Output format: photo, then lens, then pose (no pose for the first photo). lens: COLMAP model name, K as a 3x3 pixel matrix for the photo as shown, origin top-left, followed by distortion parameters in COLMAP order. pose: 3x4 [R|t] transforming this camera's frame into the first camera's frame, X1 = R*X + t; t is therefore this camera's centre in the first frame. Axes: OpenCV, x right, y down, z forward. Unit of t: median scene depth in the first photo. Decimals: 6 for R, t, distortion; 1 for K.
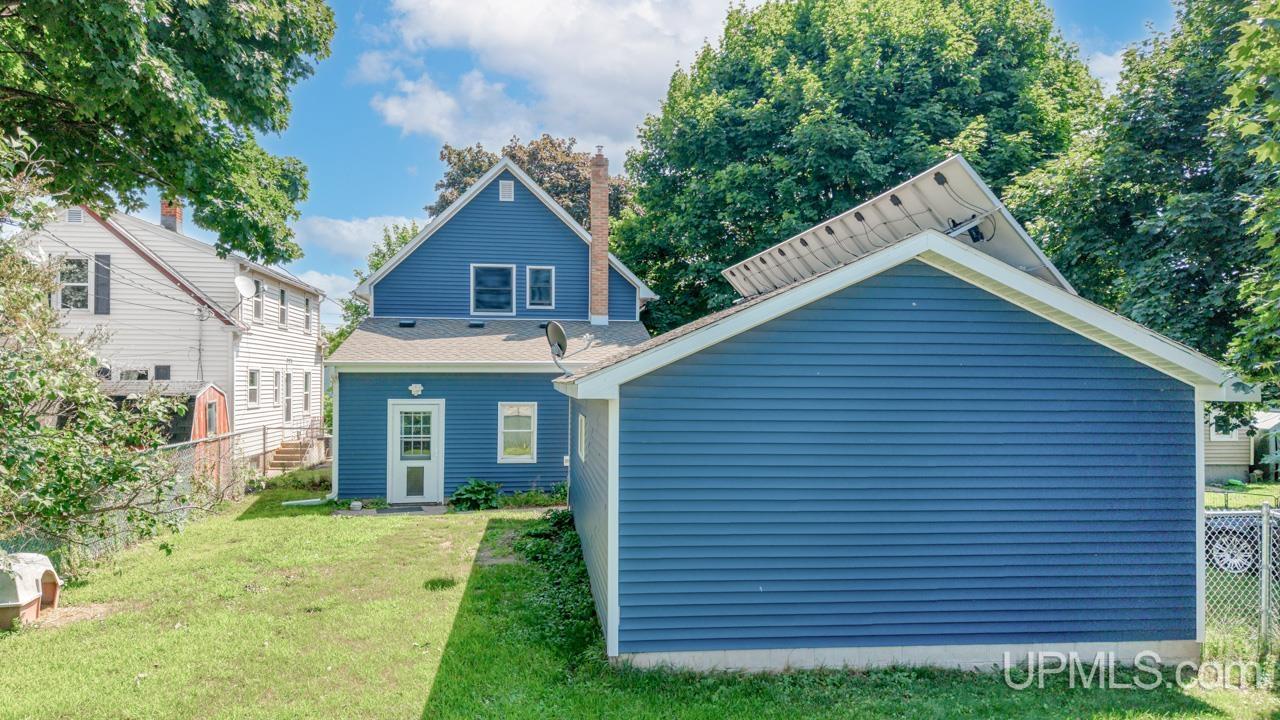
lens RADIAL K [[905.2, 0, 640.0], [0, 905.2, 360.0], [0, 0, 1]] dist [0.000596, -0.002881]
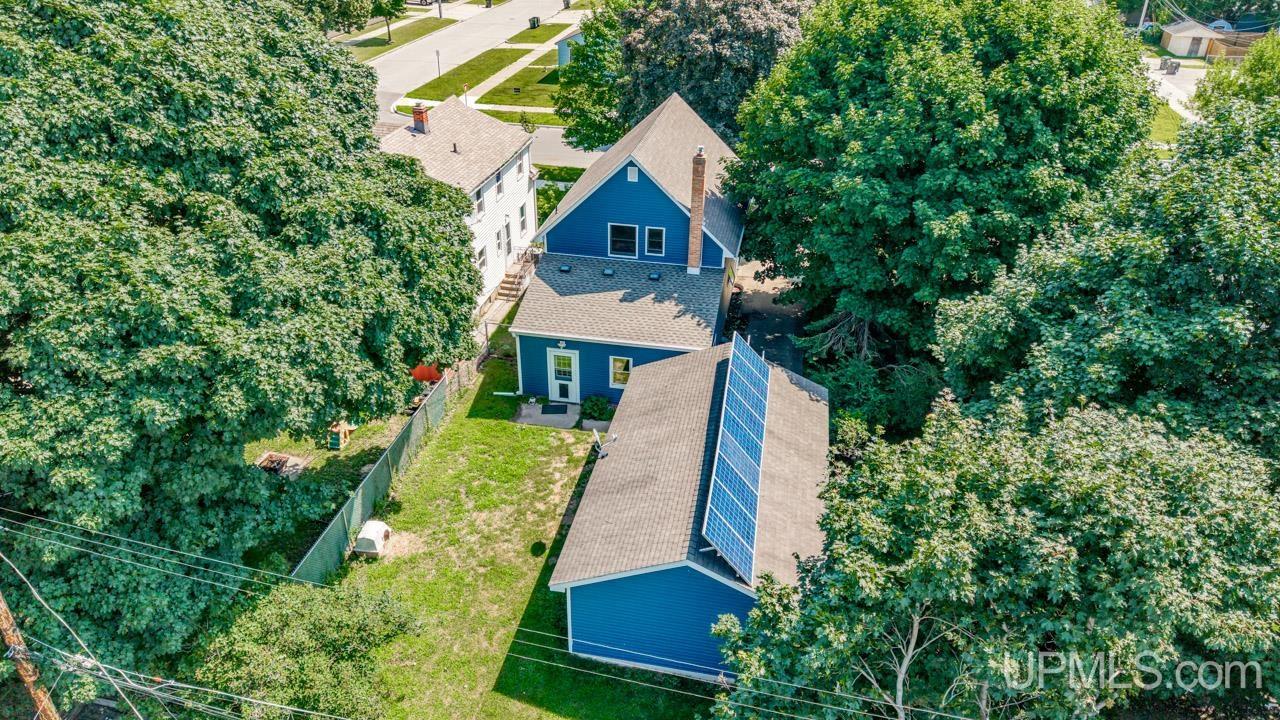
lens RADIAL K [[905.2, 0, 640.0], [0, 905.2, 360.0], [0, 0, 1]] dist [0.000596, -0.002881]
pose [[0.952727, 0.167142, -0.253721, 0.322326], [-0.000301, 0.835603, 0.549333, -0.866817], [0.303827, -0.523288, 0.796152, -0.313052]]
